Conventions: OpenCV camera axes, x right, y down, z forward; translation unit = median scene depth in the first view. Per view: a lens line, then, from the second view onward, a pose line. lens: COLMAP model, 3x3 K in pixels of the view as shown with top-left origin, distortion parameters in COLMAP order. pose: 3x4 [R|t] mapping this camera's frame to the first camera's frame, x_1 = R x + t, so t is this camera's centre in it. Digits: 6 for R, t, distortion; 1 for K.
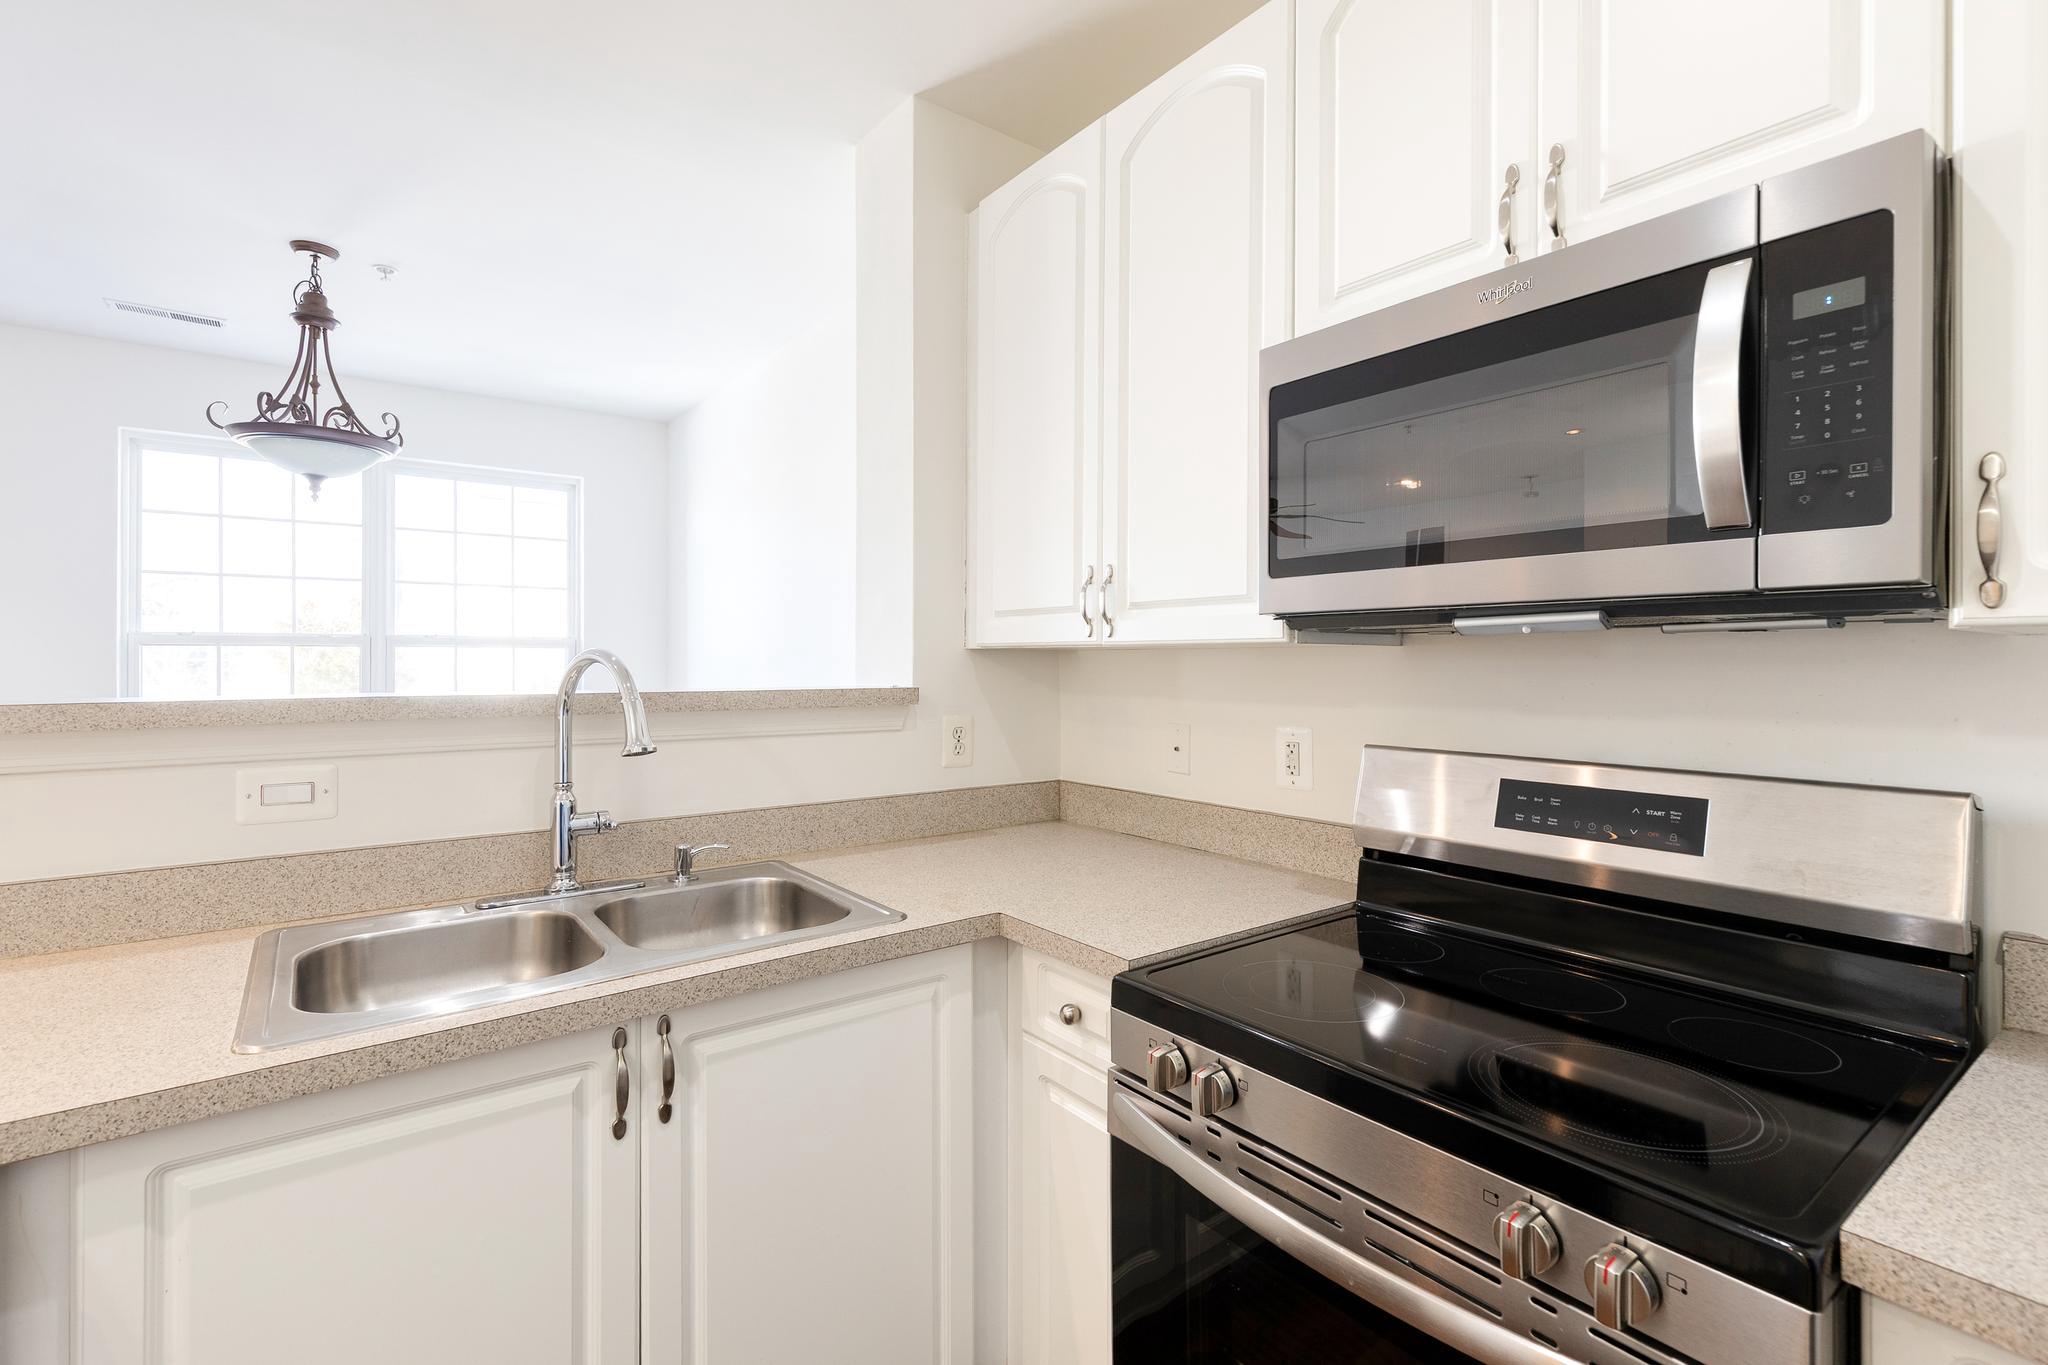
lens RADIAL K [[940.1, 0, 1025.0], [0, 940.1, 663.7], [0, 0, 1]] dist [0.008464, -0.002064]
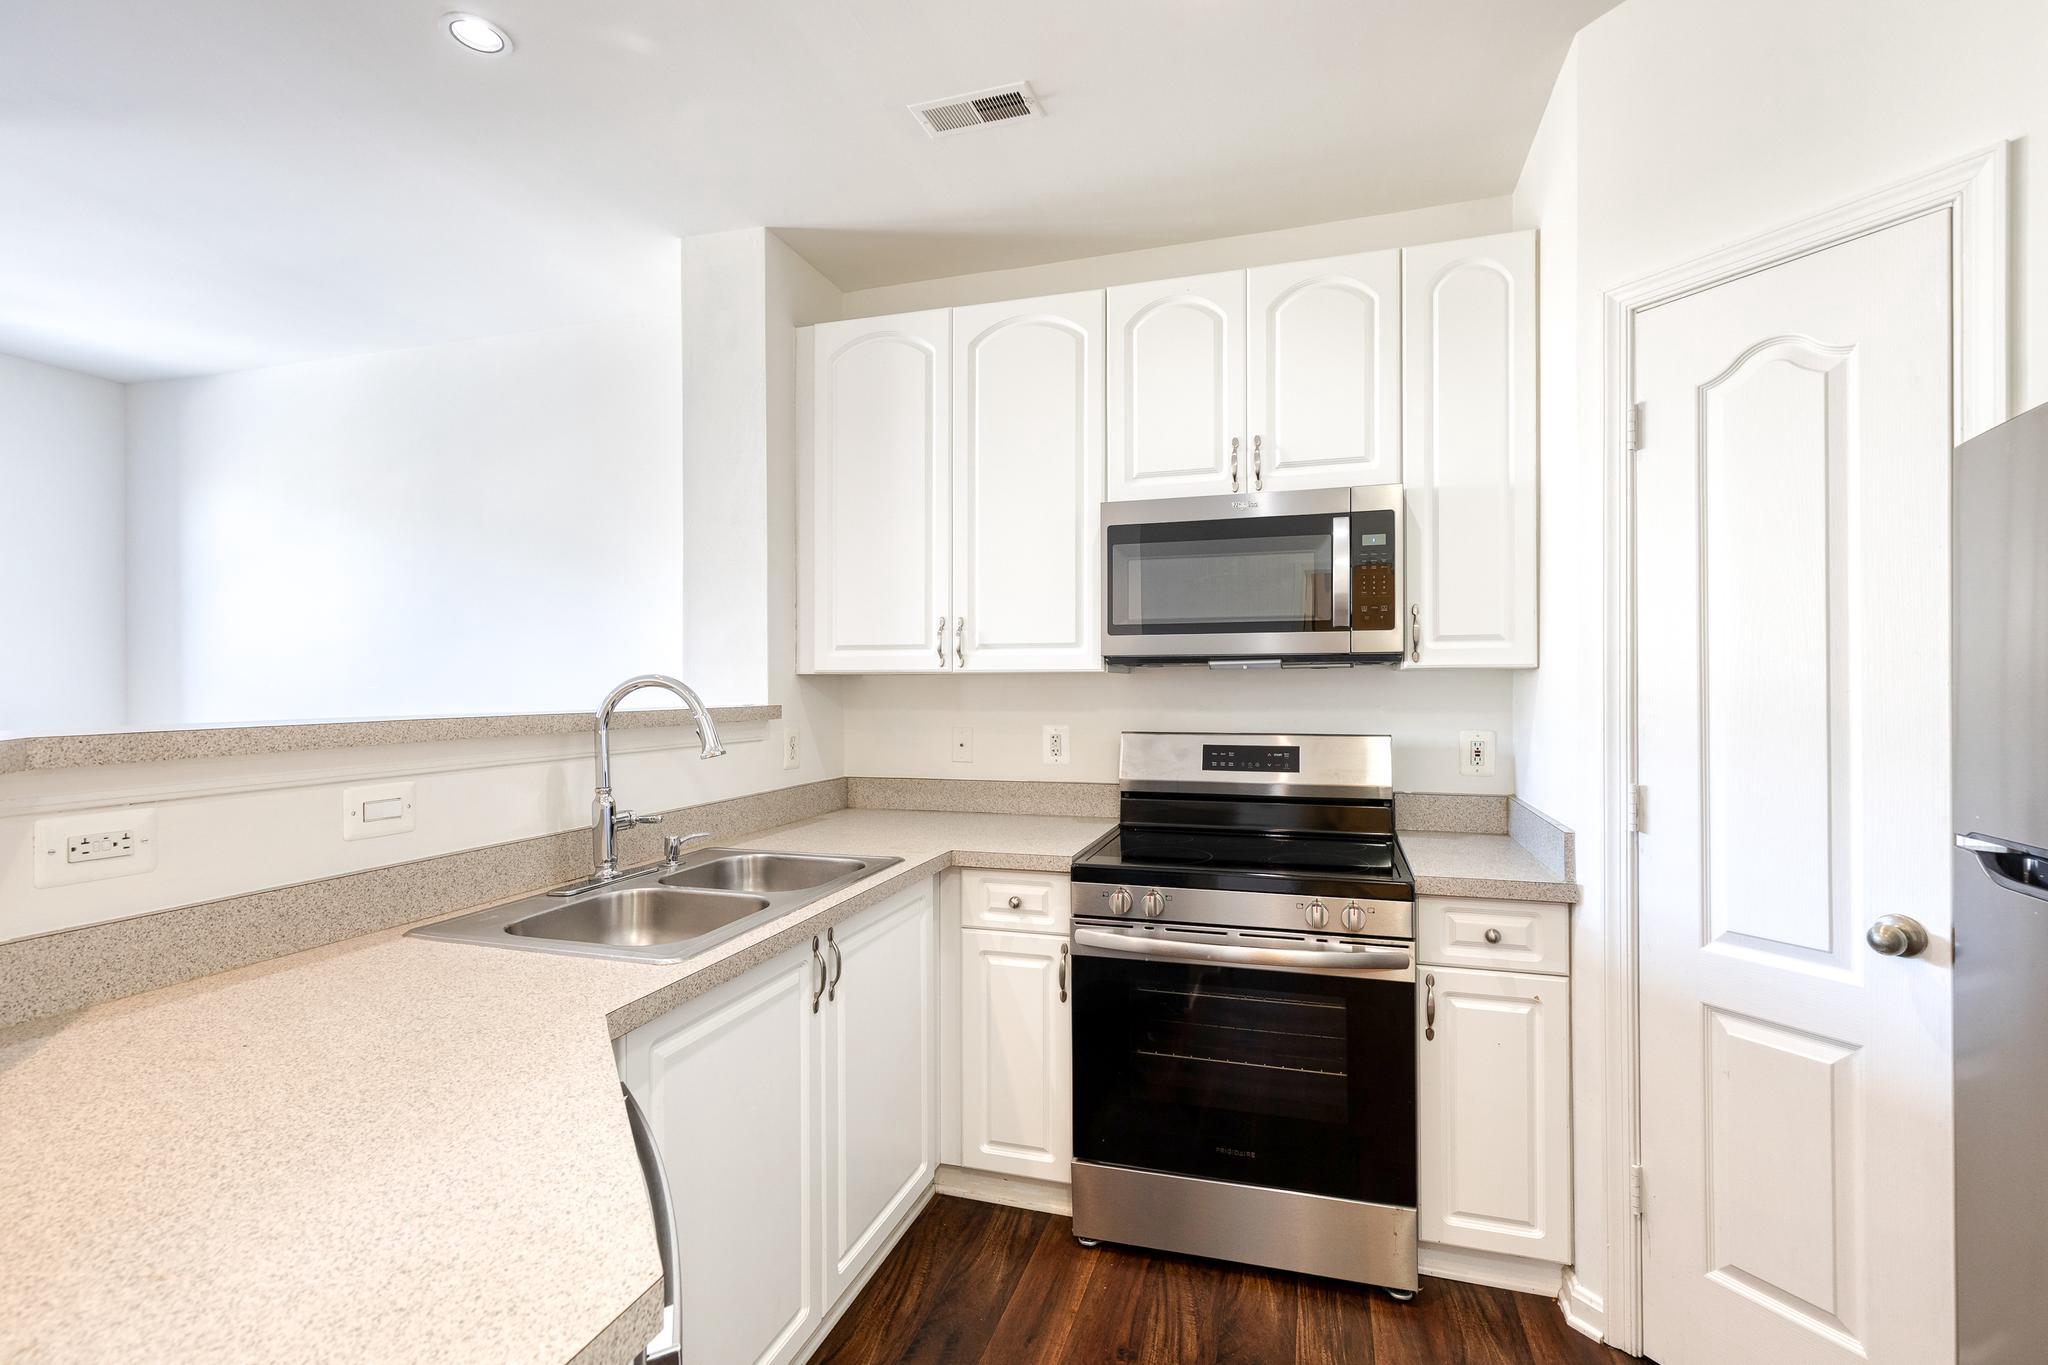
lens RADIAL K [[940.1, 0, 1038.6], [0, 940.1, 689.3], [0, 0, 1]] dist [0.008464, -0.002064]
pose [[0.804524, -0.006430, 0.593885, -0.813252], [0.005445, 0.999979, 0.003449, 0.002351], [-0.593895, 0.000459, 0.804543, -0.296624]]
